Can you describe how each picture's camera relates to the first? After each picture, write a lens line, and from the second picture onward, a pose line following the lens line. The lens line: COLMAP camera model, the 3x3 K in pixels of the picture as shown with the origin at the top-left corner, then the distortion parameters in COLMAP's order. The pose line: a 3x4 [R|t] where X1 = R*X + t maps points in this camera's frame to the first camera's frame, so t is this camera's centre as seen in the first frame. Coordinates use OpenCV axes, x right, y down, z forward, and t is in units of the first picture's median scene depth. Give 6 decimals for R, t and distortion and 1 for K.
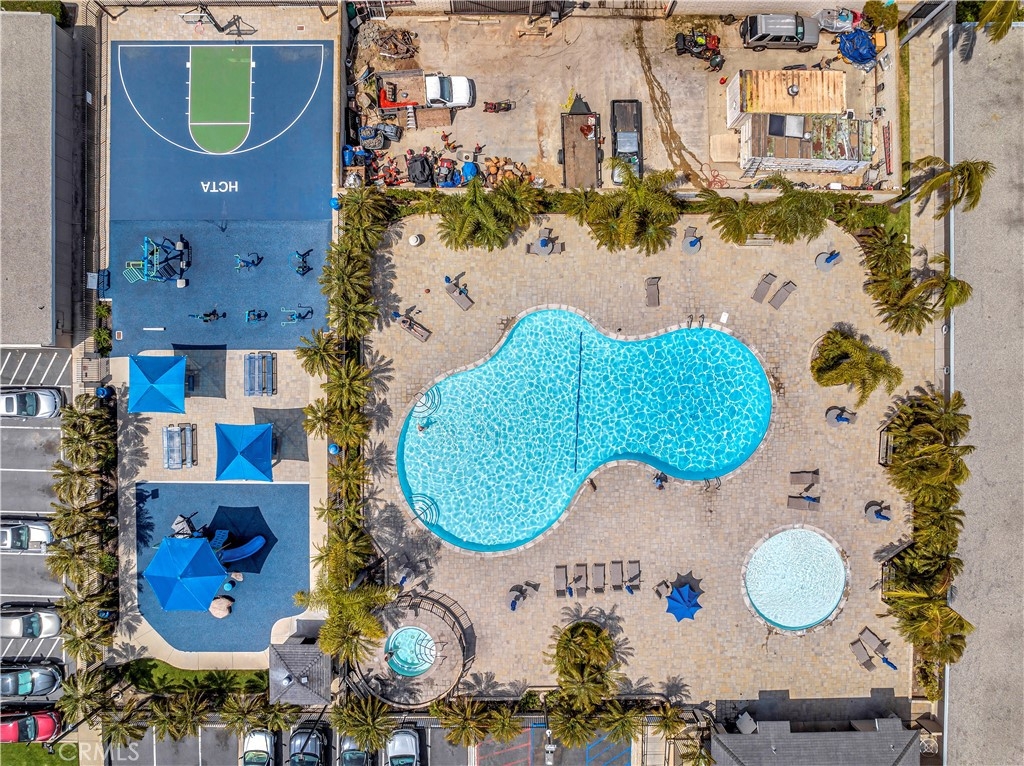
lens RADIAL K [[724.3, 0, 517.8], [0, 724.3, 380.7], [0, 0, 1]] dist [-0.042266, 0.003433]
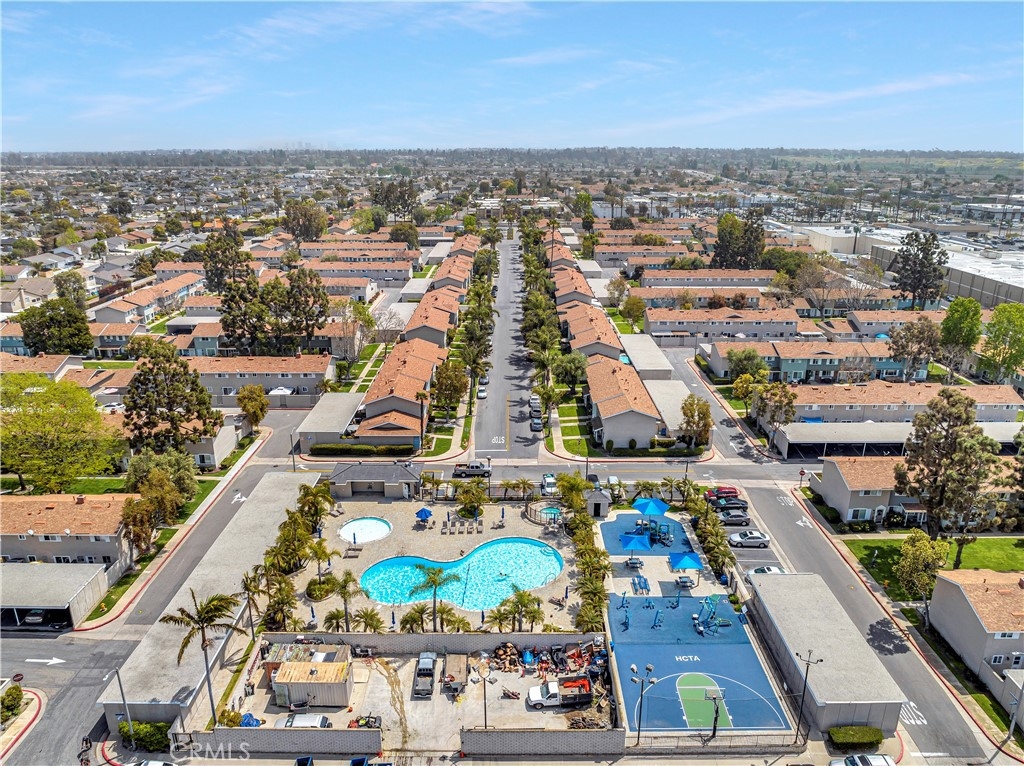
lens RADIAL K [[724.3, 0, 517.8], [0, 724.3, 380.7], [0, 0, 1]] dist [-0.042266, 0.003433]
pose [[-0.999771, -0.016258, -0.013910, -0.012576], [-0.008012, -0.318358, 0.947937, -1.558886], [-0.019840, 0.947831, 0.318155, -0.067647]]
